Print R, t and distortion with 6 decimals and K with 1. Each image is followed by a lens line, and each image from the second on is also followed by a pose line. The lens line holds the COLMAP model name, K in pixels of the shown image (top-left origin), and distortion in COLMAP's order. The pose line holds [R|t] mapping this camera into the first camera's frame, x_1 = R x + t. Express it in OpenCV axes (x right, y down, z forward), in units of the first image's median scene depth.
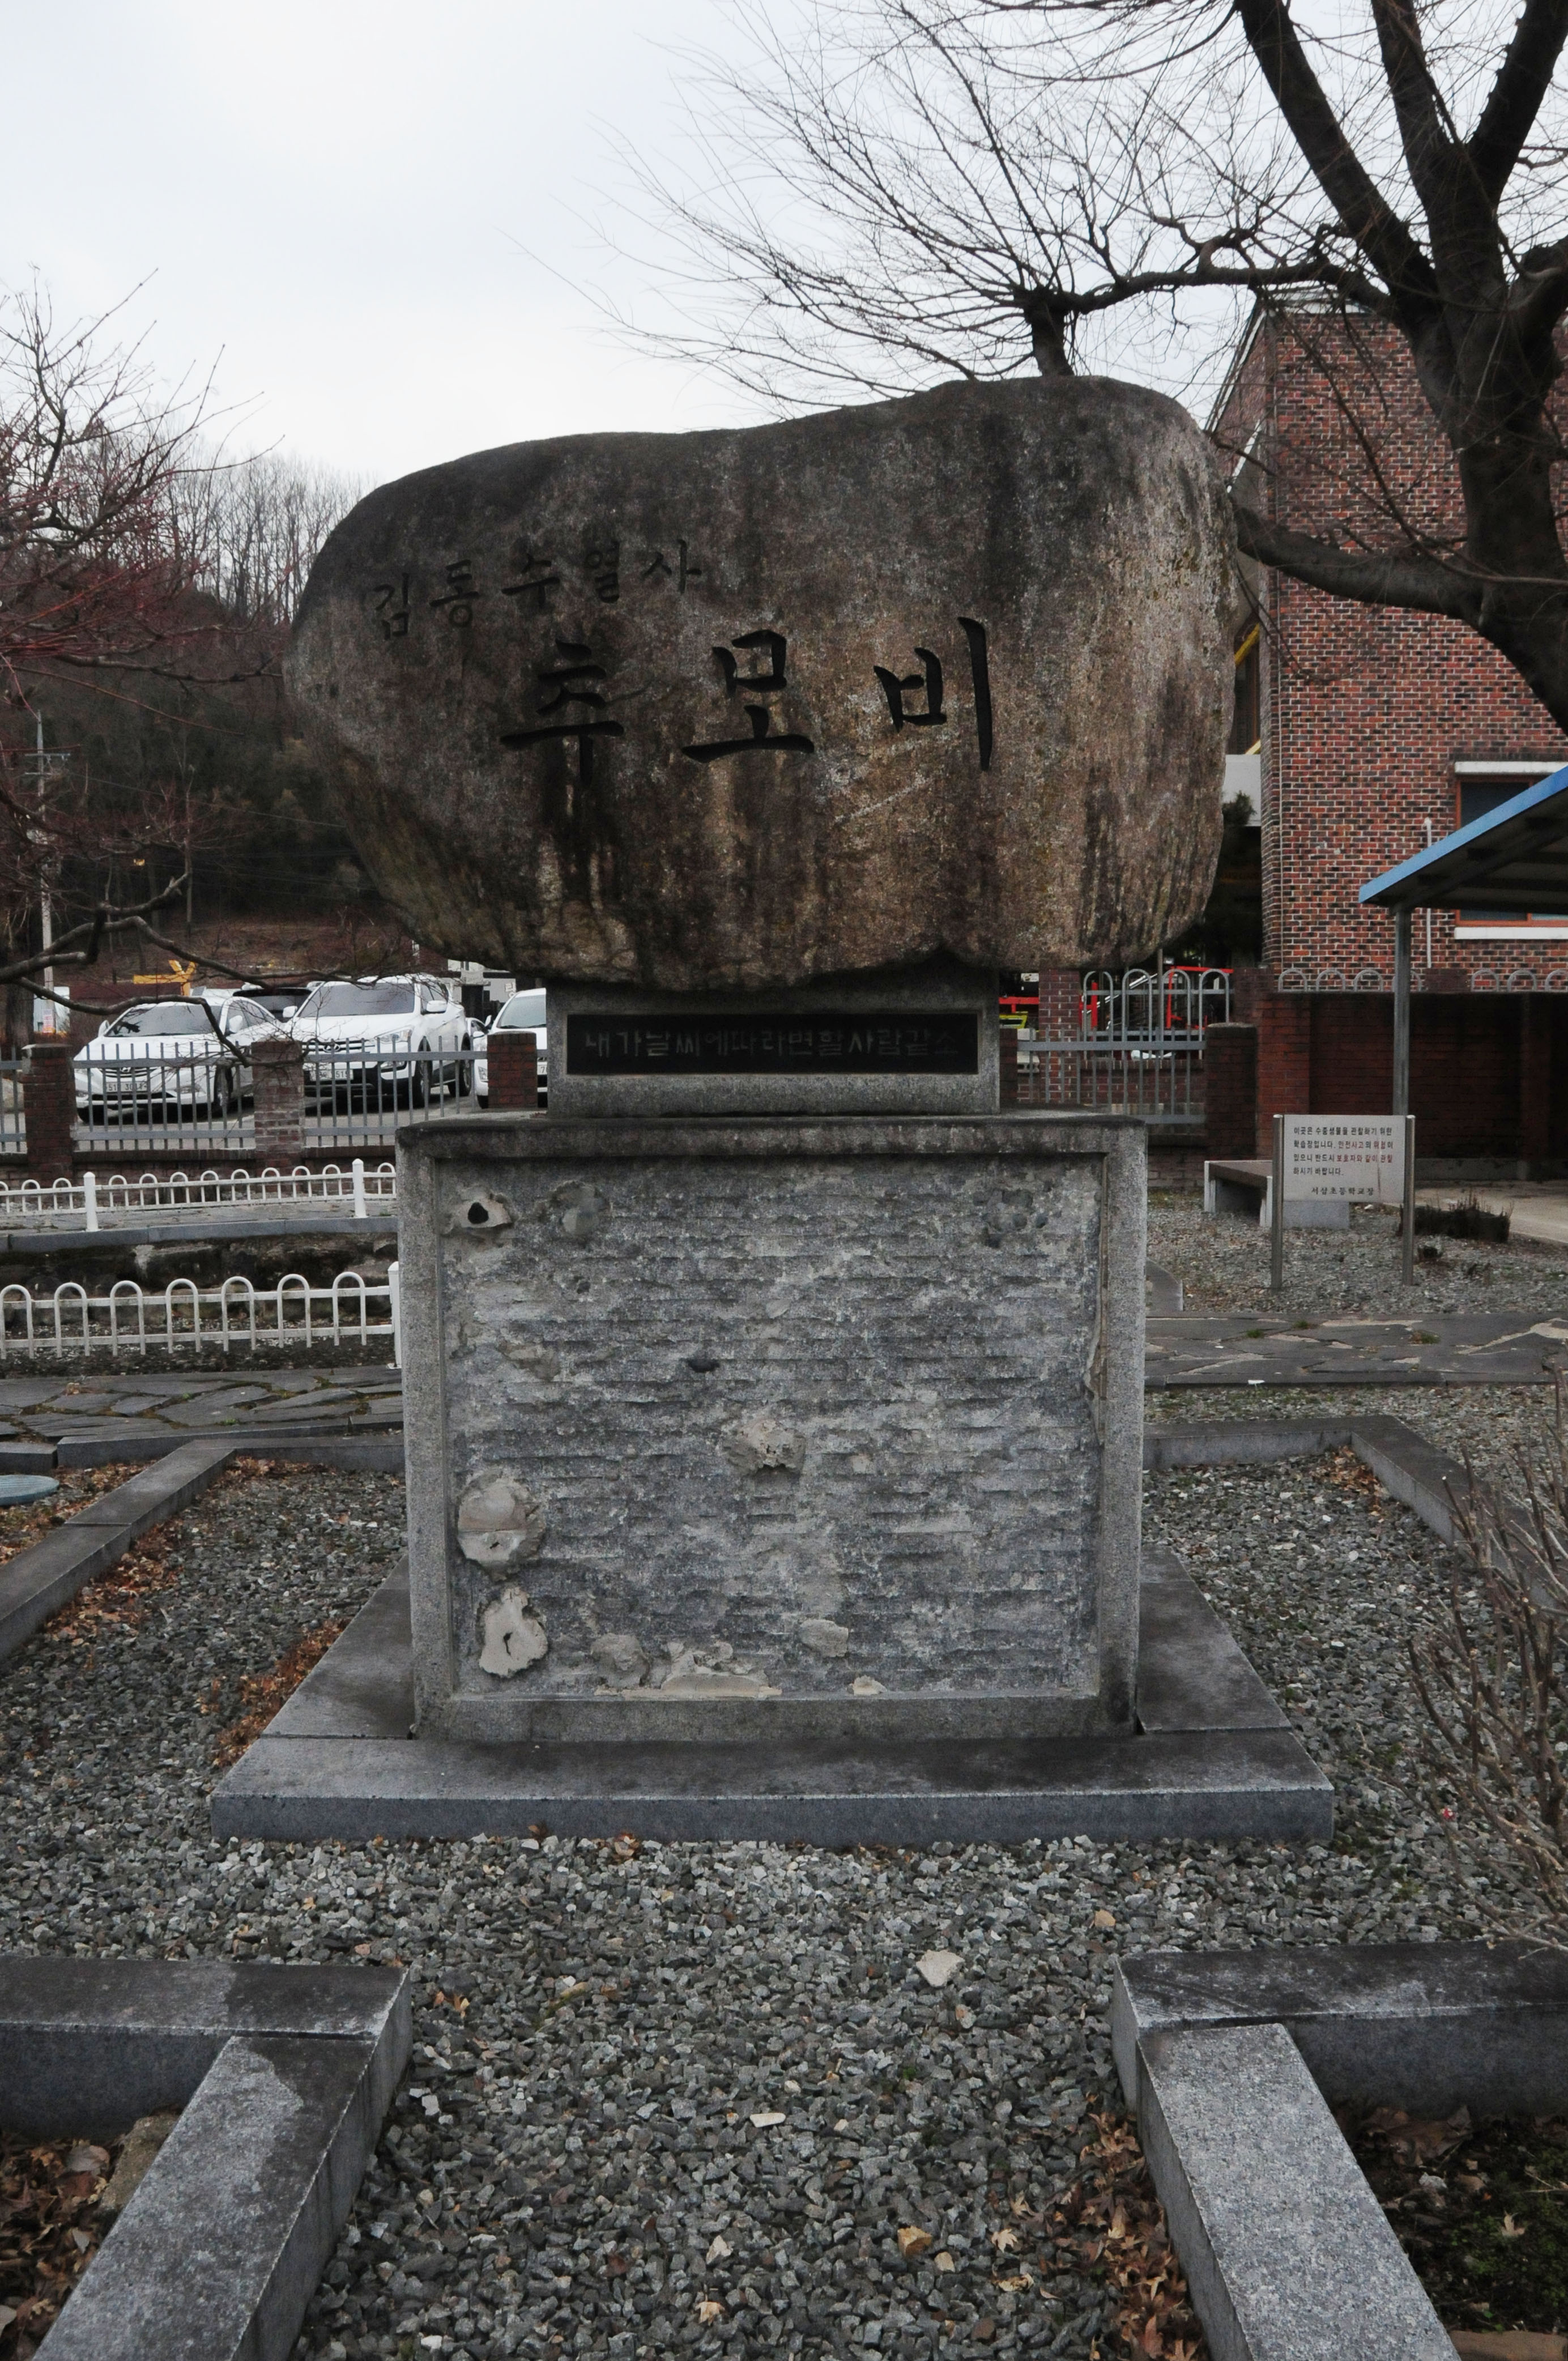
lens RADIAL K [[1893.8, 0, 806.3], [0, 1893.8, 1201.7], [0, 0, 1]] dist [-0.146884, 0.094495]
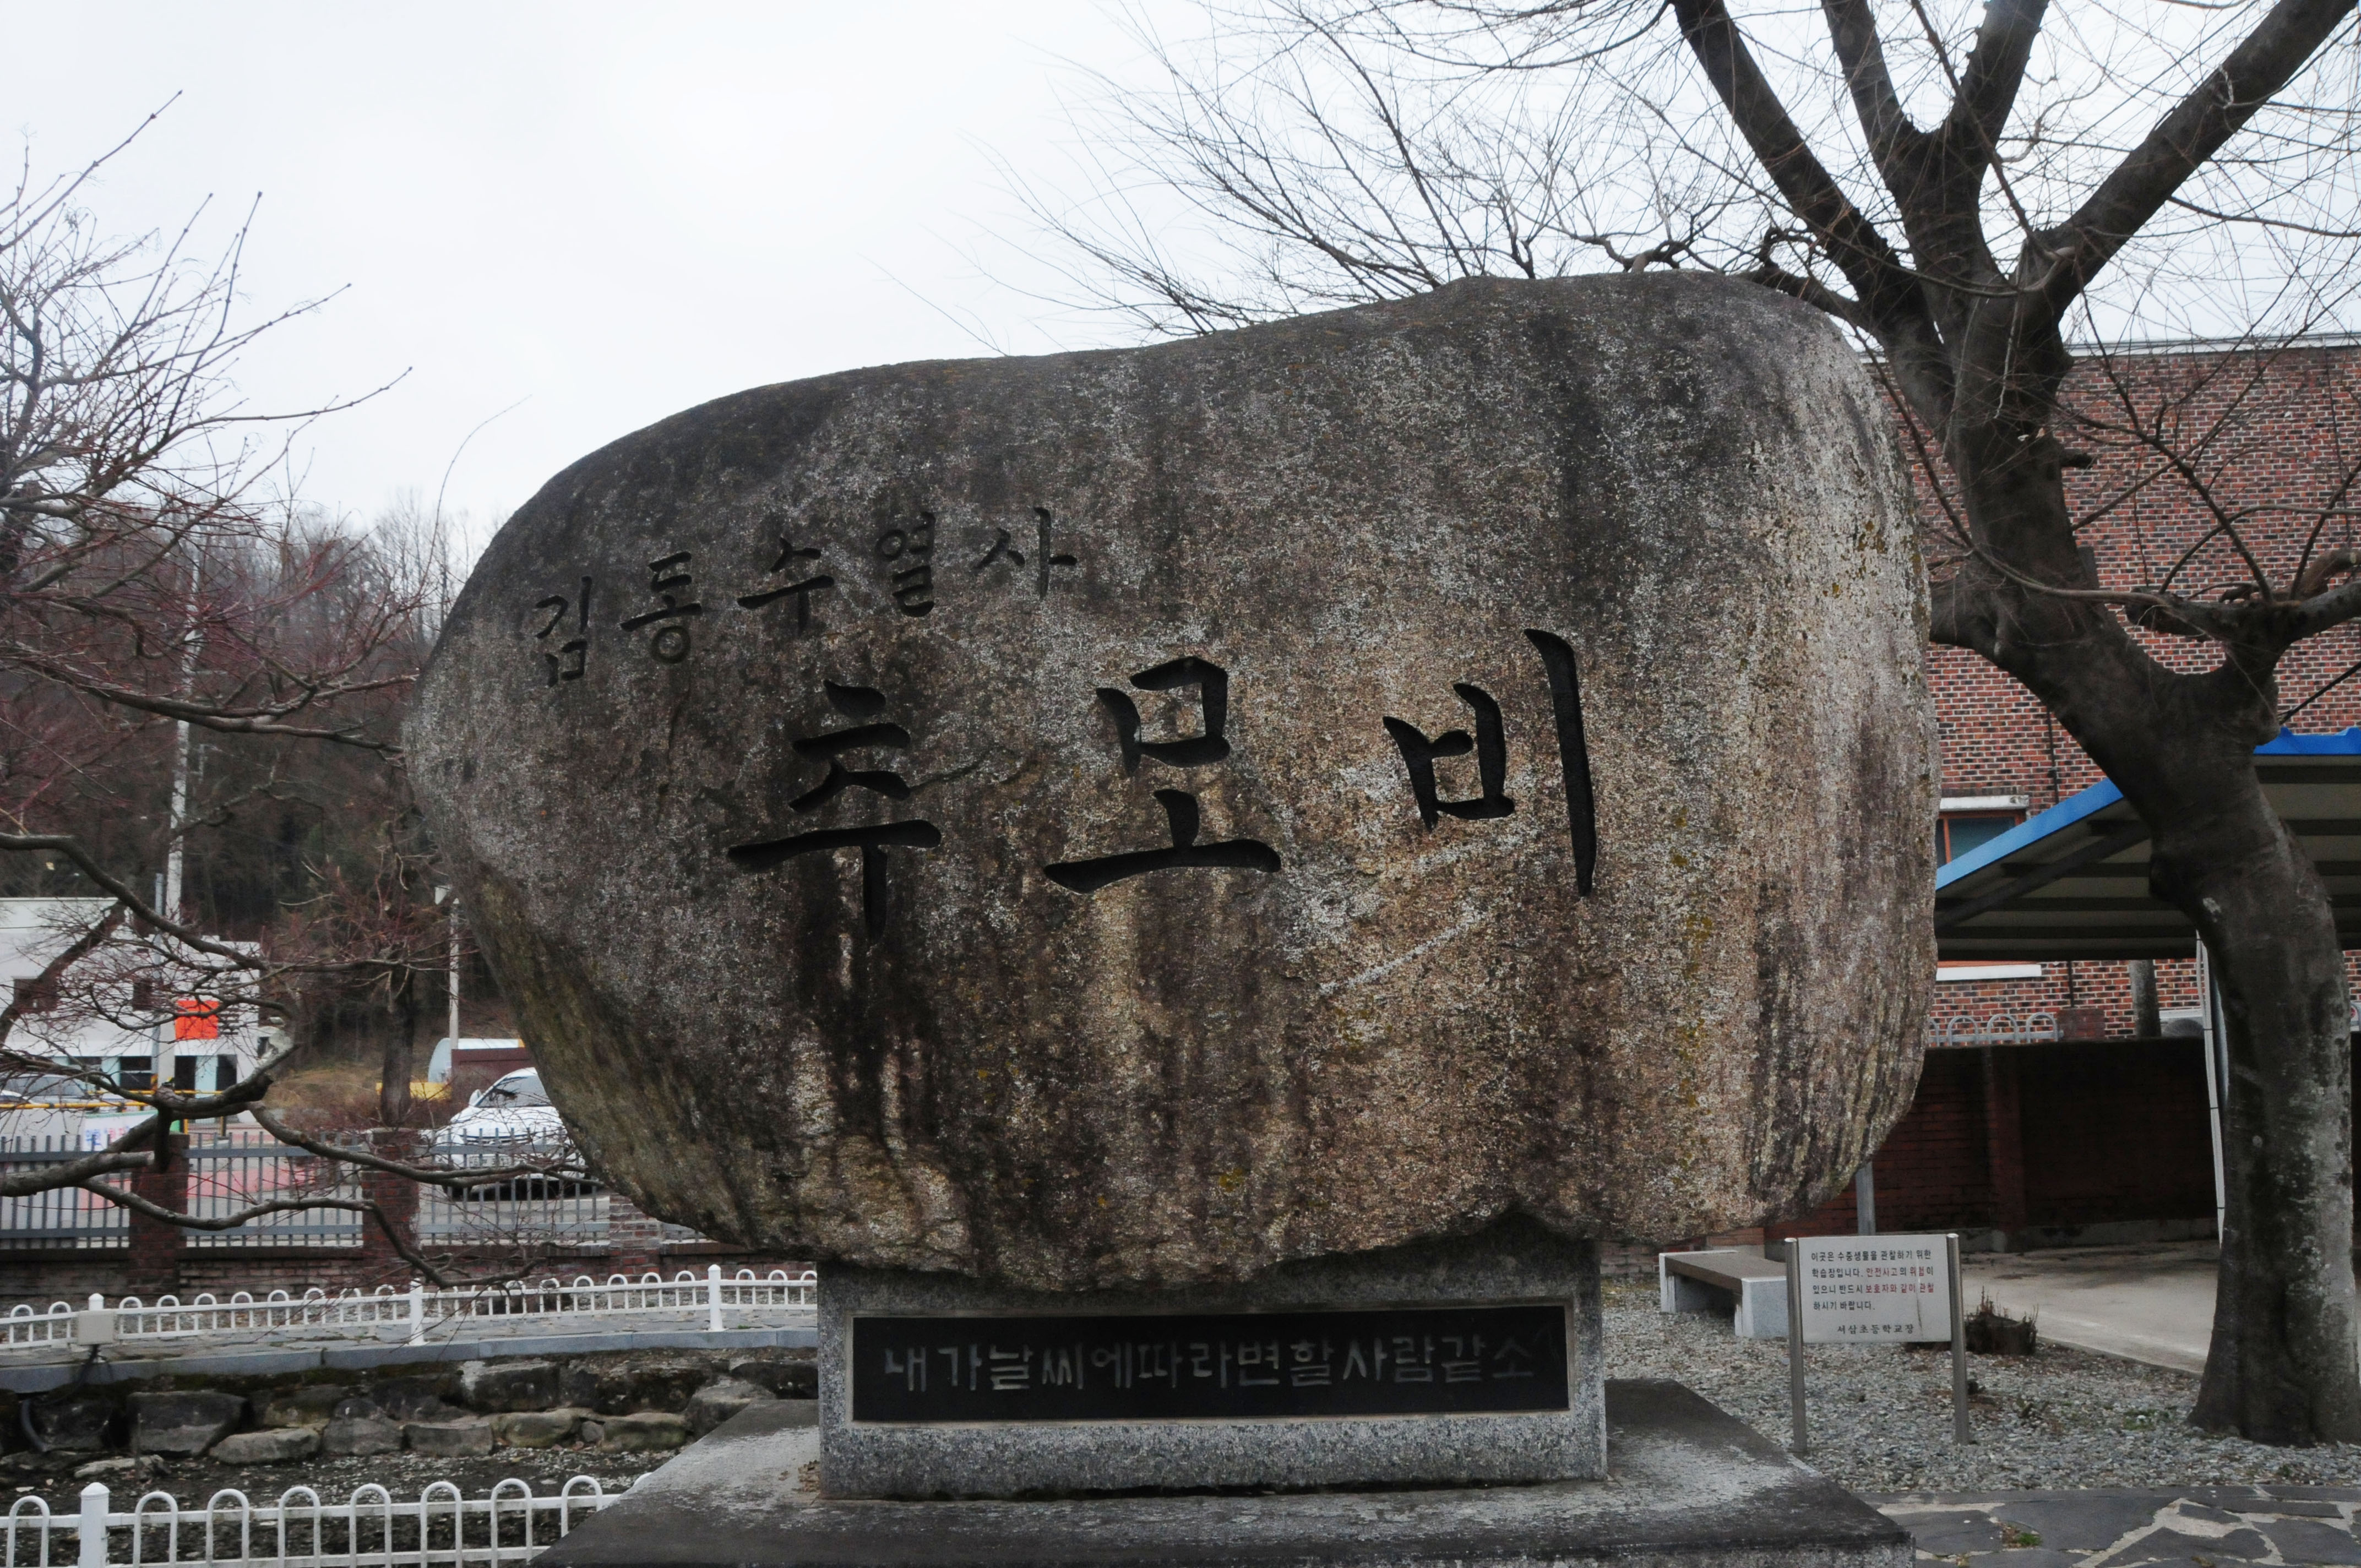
lens RADIAL K [[1797.7, 0, 1188.1], [0, 1797.7, 849.8], [0, 0, 1]] dist [-0.097689, 0.014757]
pose [[0.999822, -0.018600, -0.003046, -0.020910], [0.017562, 0.978024, -0.207750, -0.130165], [0.006843, 0.207660, 0.978177, 0.459595]]
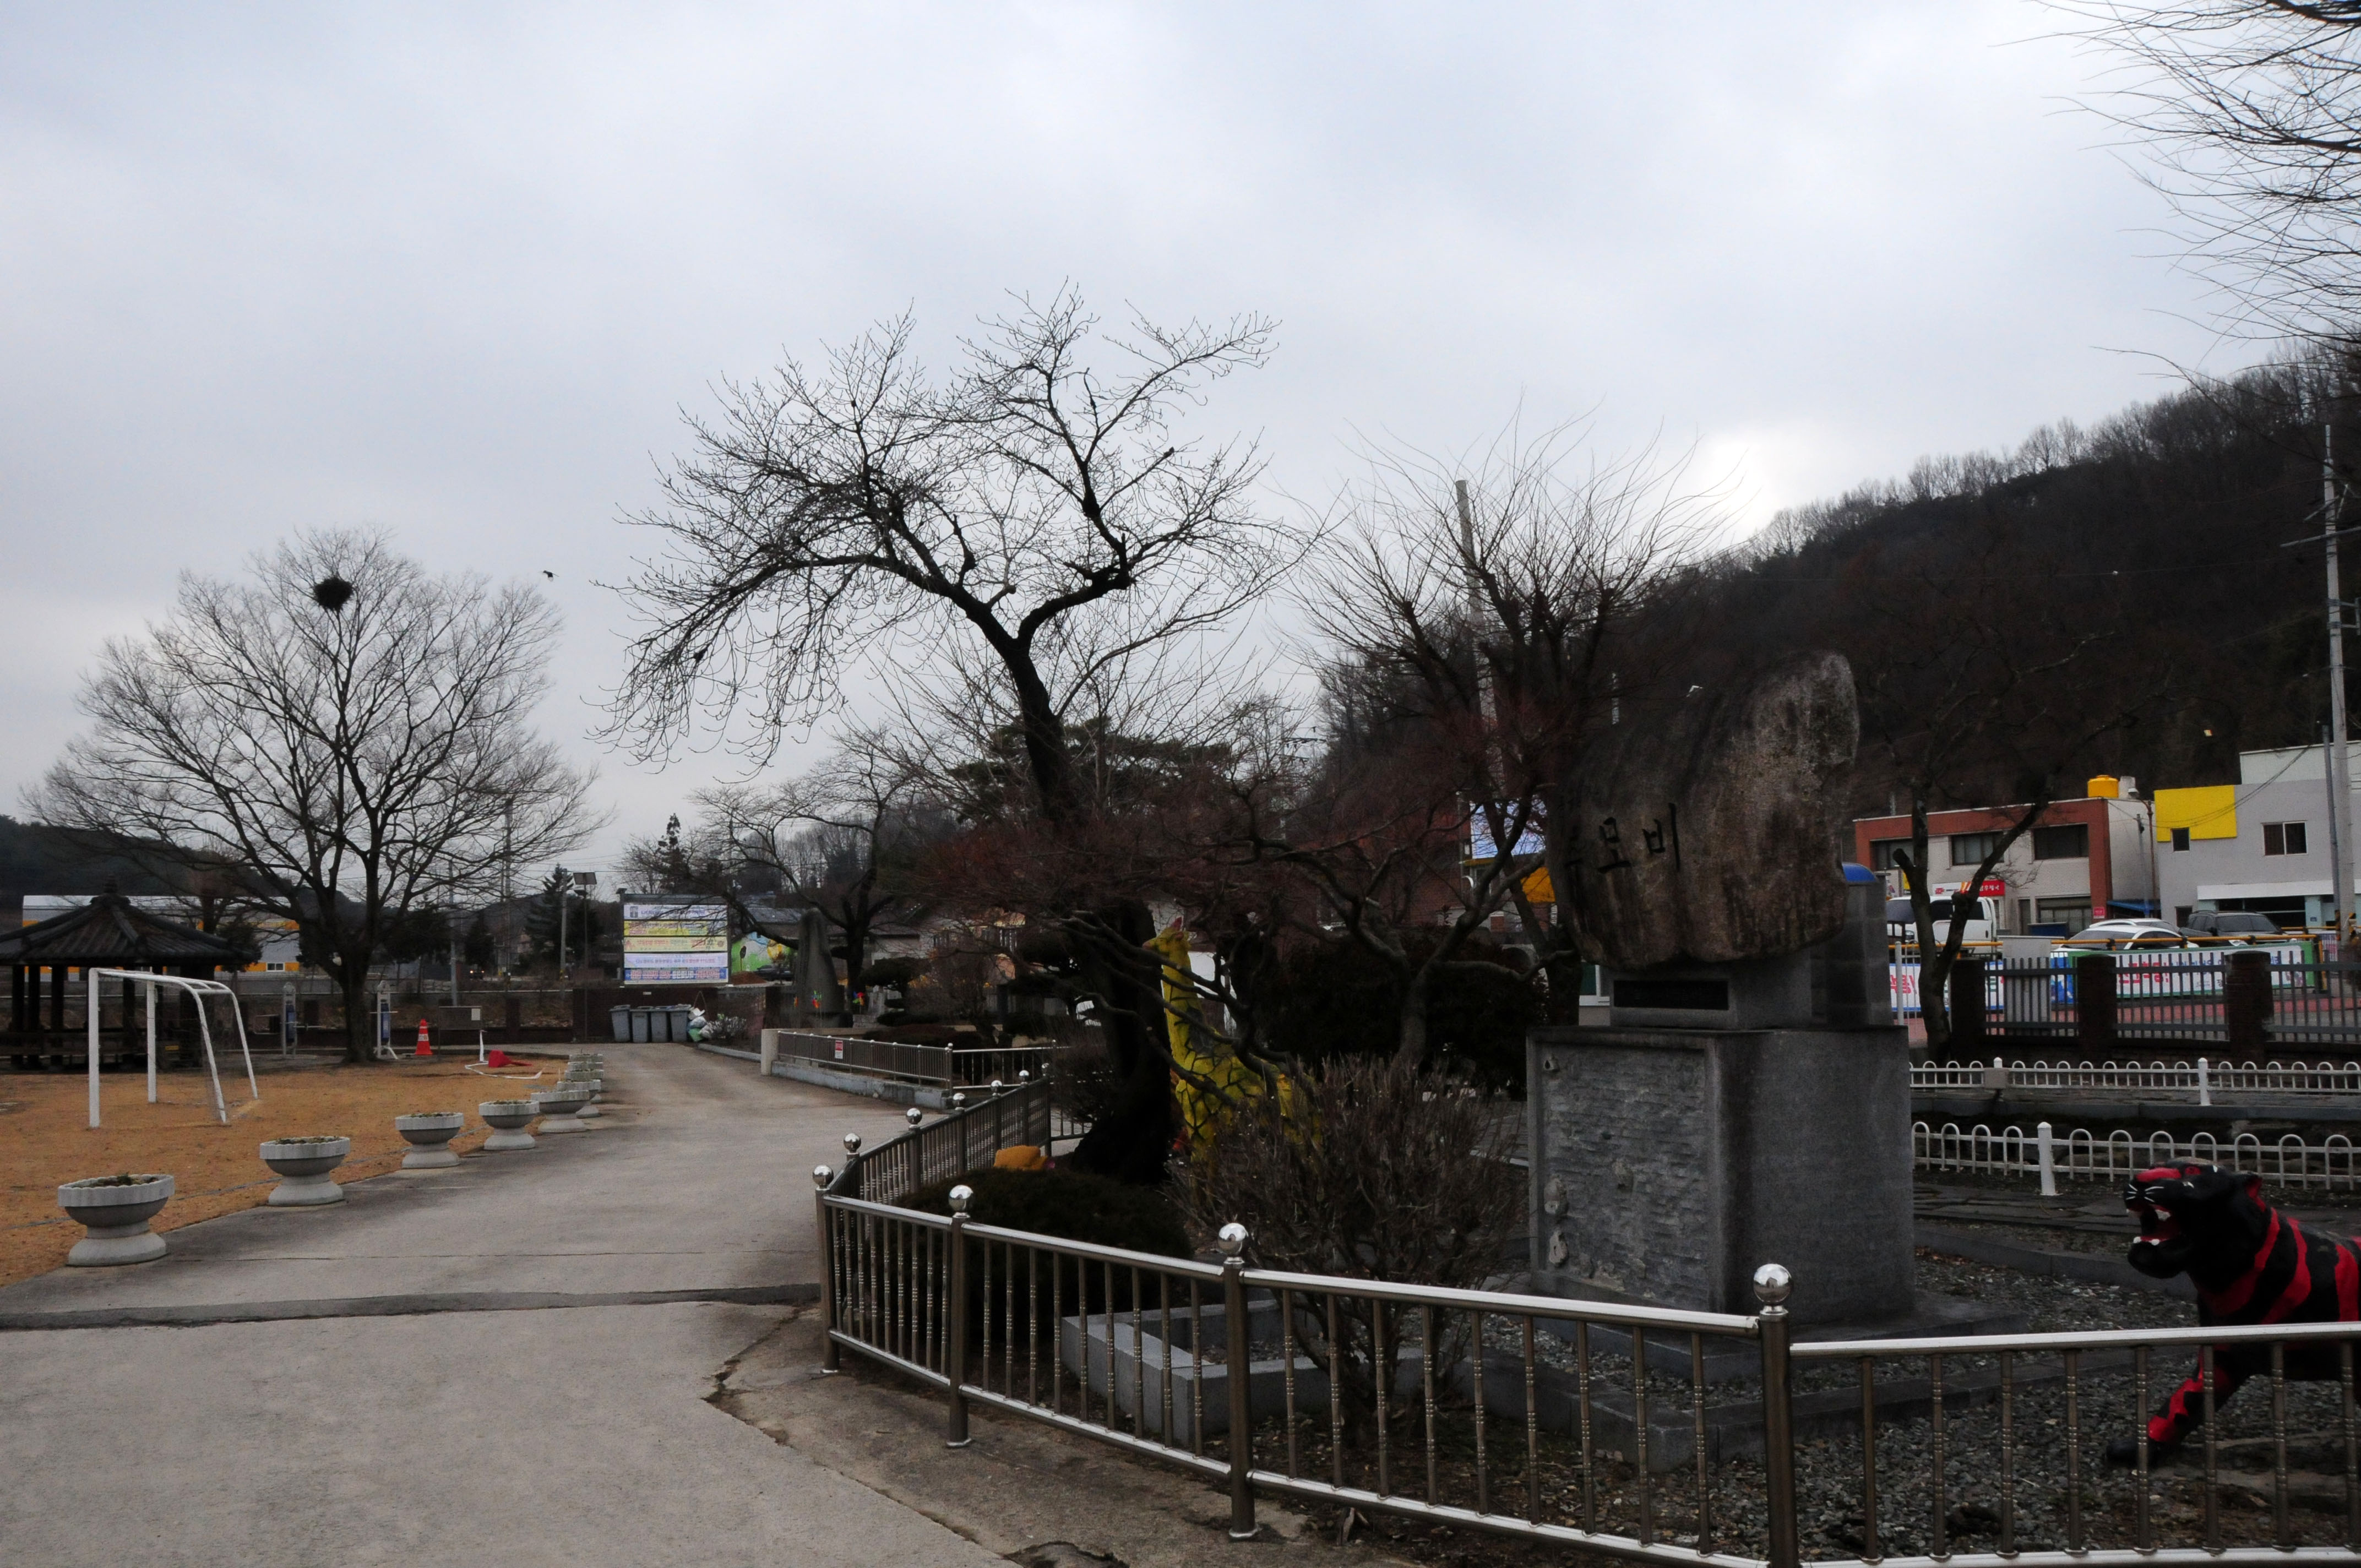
lens RADIAL K [[1893.7, 0, 1183.0], [0, 1893.7, 782.8], [0, 0, 1]] dist [-0.146884, 0.094495]
pose [[0.362716, -0.088077, -0.927728, 1.865156], [-0.063964, 0.990823, -0.119076, -0.034132], [0.929702, 0.102532, 0.353754, -0.310609]]
